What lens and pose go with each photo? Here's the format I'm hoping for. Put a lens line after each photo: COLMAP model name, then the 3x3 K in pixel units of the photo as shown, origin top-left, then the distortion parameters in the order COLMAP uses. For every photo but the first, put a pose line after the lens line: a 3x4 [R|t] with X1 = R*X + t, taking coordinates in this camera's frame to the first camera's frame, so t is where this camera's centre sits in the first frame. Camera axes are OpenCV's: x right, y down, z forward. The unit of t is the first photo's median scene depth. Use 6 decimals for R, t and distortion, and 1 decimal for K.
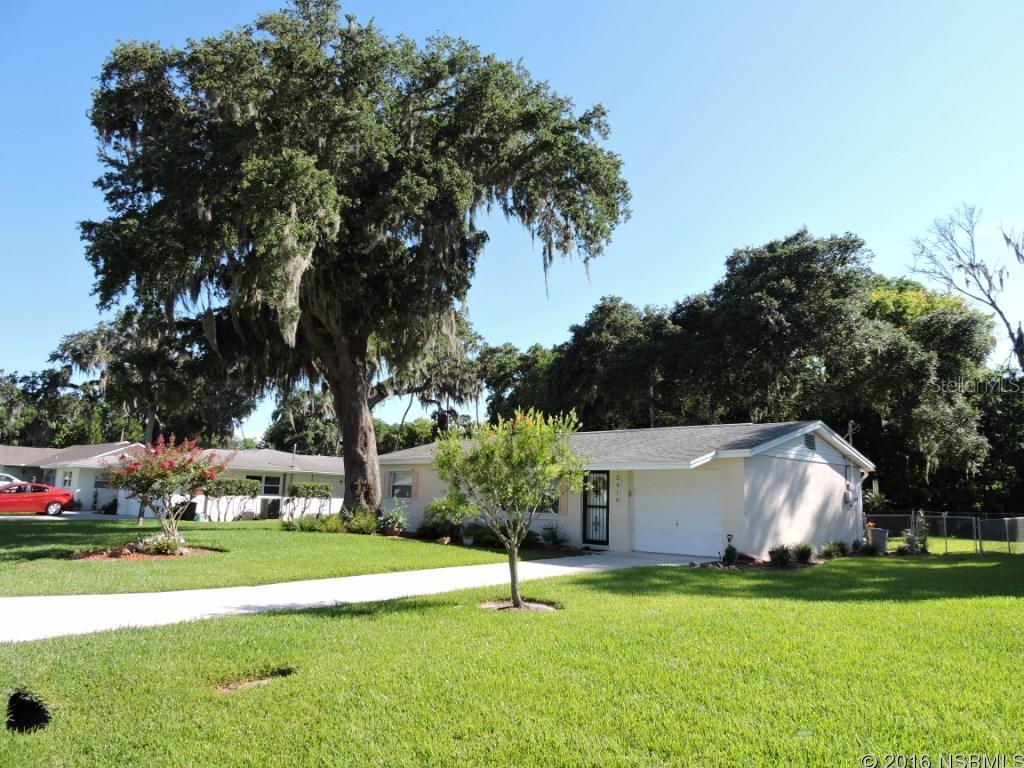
lens RADIAL K [[733.4, 0, 507.9], [0, 733.4, 389.4], [0, 0, 1]] dist [0.000045, -0.006333]
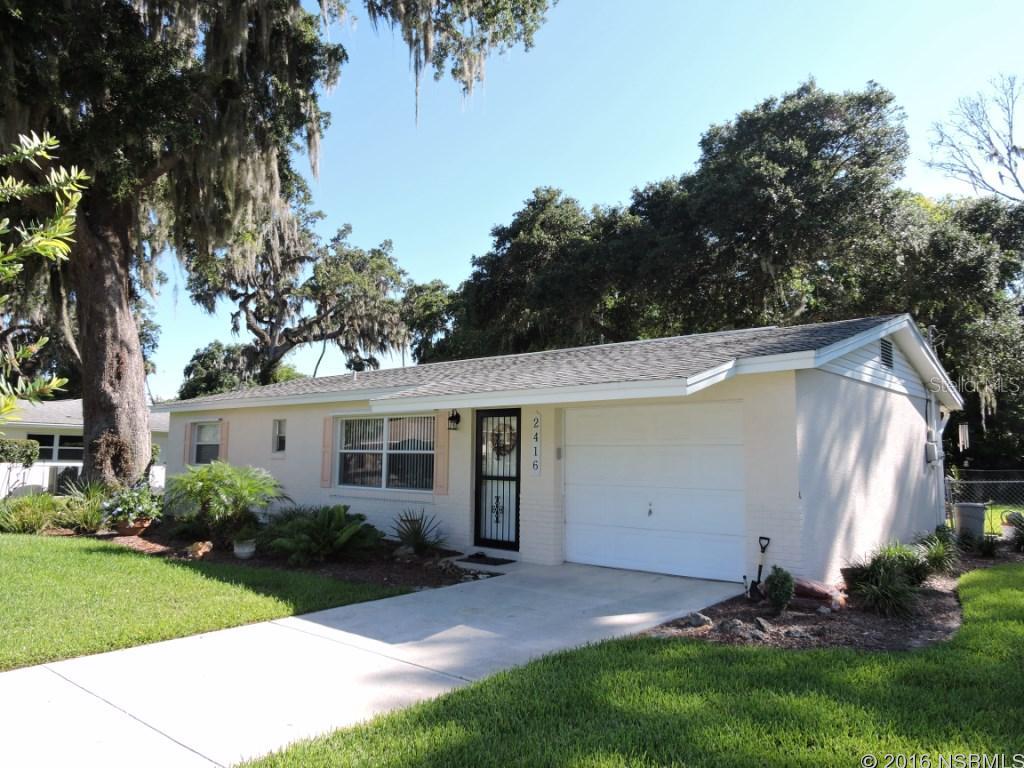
lens RADIAL K [[733.4, 0, 510.0], [0, 733.4, 384.4], [0, 0, 1]] dist [0.000045, -0.006333]
pose [[0.997615, -0.008338, 0.068514, 0.061511], [0.005030, 0.998820, 0.048311, 0.043586], [-0.068836, -0.047851, 0.996480, 0.309600]]
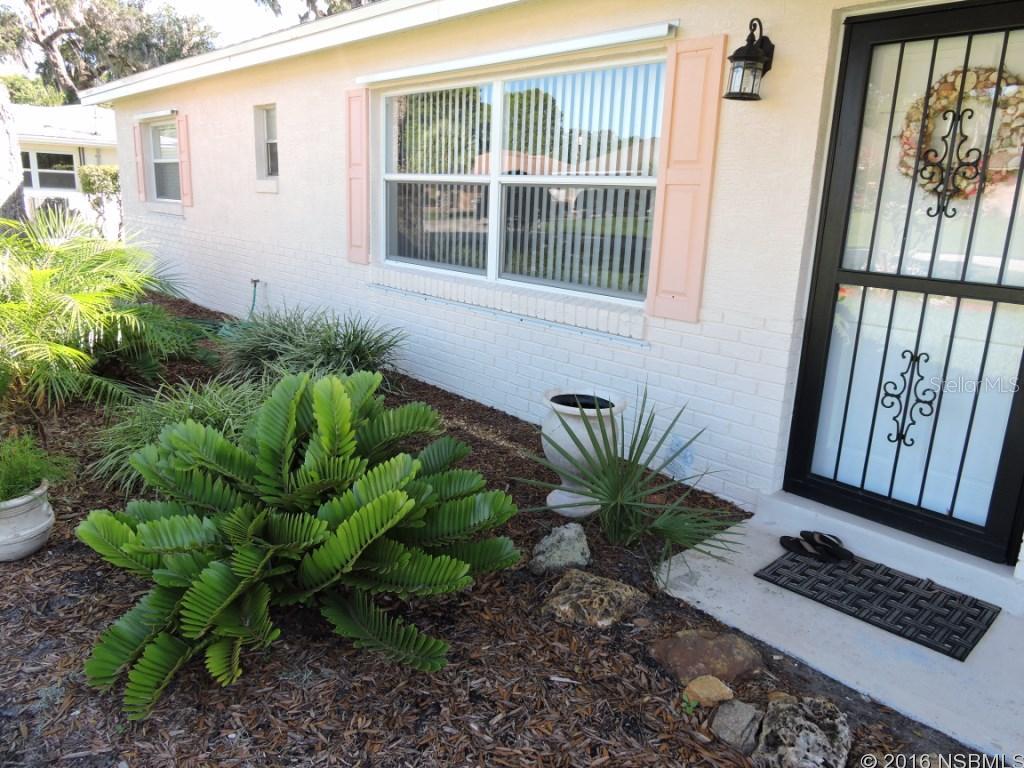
lens RADIAL K [[733.4, 0, 509.9], [0, 733.4, 383.4], [0, 0, 1]] dist [0.000045, -0.006333]
pose [[0.998209, 0.023803, -0.054875, 0.031641], [-0.000800, 0.922645, 0.385649, 0.081225], [0.059810, -0.384915, 0.921012, 0.566084]]
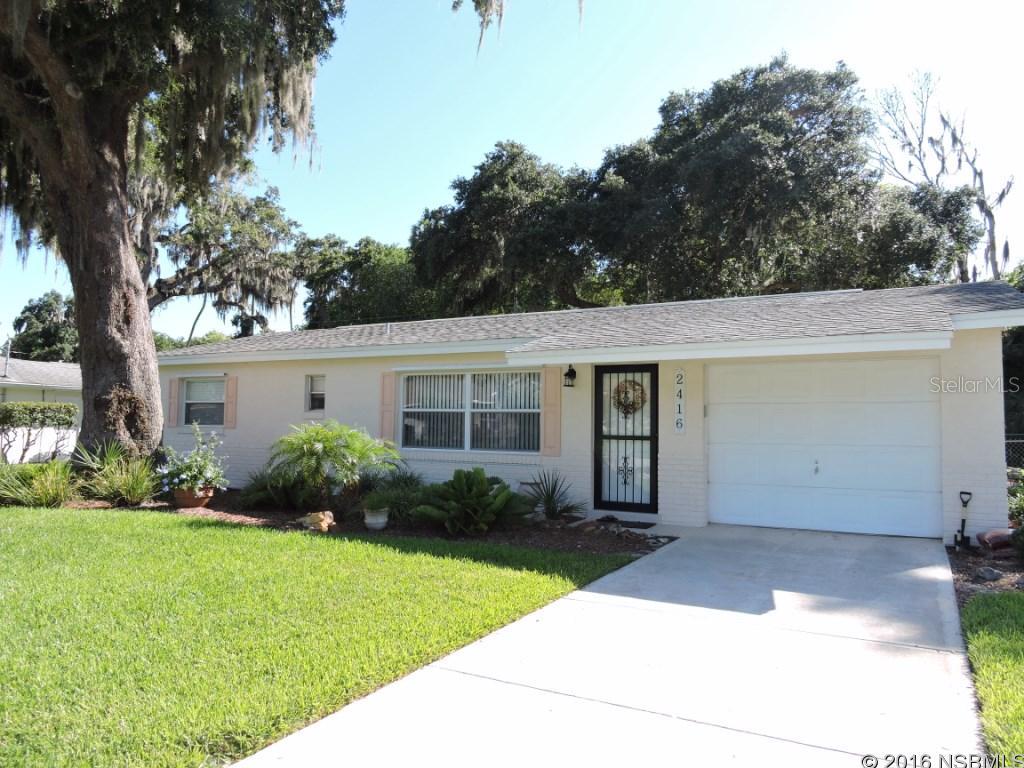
lens RADIAL K [[733.4, 0, 515.5], [0, 733.4, 383.2], [0, 0, 1]] dist [0.000045, -0.006333]
pose [[0.962040, 0.000948, 0.272906, -0.060600], [-0.026761, 0.995502, 0.090881, 0.051791], [-0.271592, -0.094734, 0.957739, 0.354842]]
